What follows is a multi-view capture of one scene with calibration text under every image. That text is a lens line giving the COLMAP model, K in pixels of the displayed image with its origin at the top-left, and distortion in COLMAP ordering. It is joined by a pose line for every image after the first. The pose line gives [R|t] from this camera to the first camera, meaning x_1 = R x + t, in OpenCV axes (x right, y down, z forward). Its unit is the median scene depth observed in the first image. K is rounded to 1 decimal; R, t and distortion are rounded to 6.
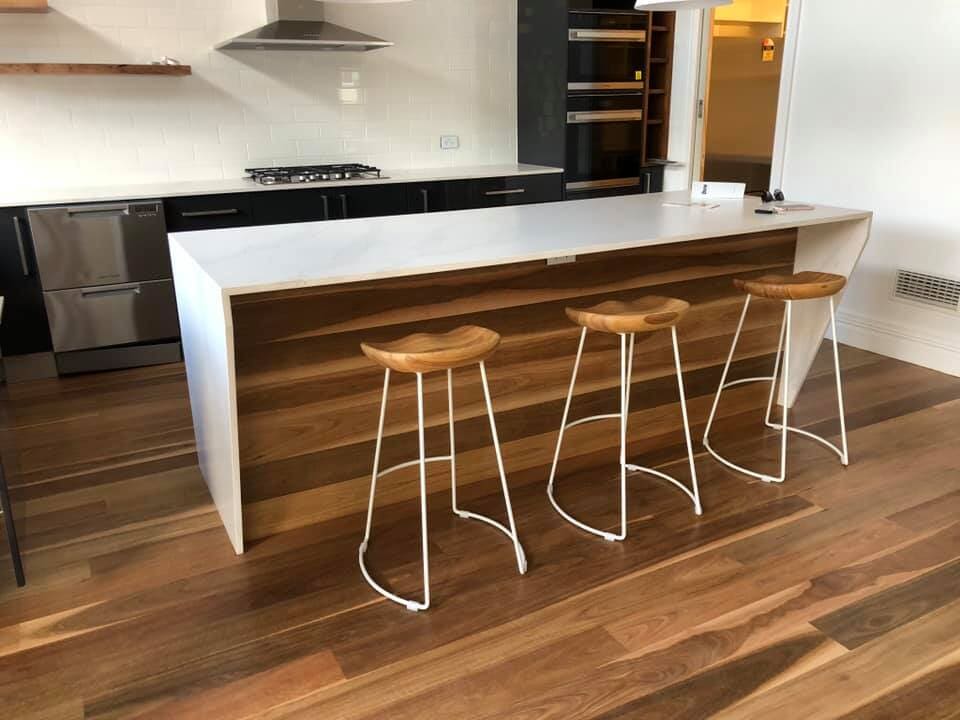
lens RADIAL K [[753.6, 0, 480.0], [0, 753.6, 360.0], [0, 0, 1]] dist [0.005723, -0.002845]
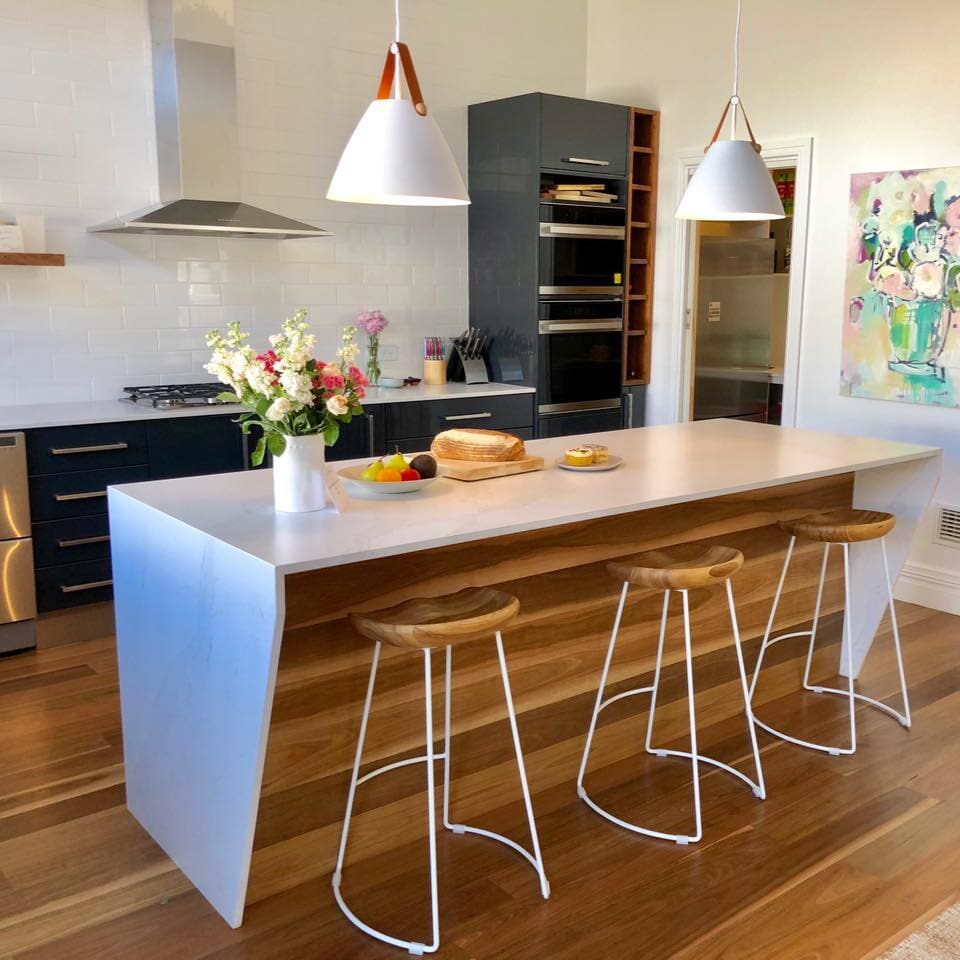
lens RADIAL K [[1031.3, 0, 480.0], [0, 1031.3, 480.0], [0, 0, 1]] dist [0.011758, -0.004663]
pose [[0.978825, -0.013505, 0.204252, -0.222550], [0.041470, 0.990213, -0.133264, -0.018649], [-0.200453, 0.138912, 0.969805, -0.045964]]
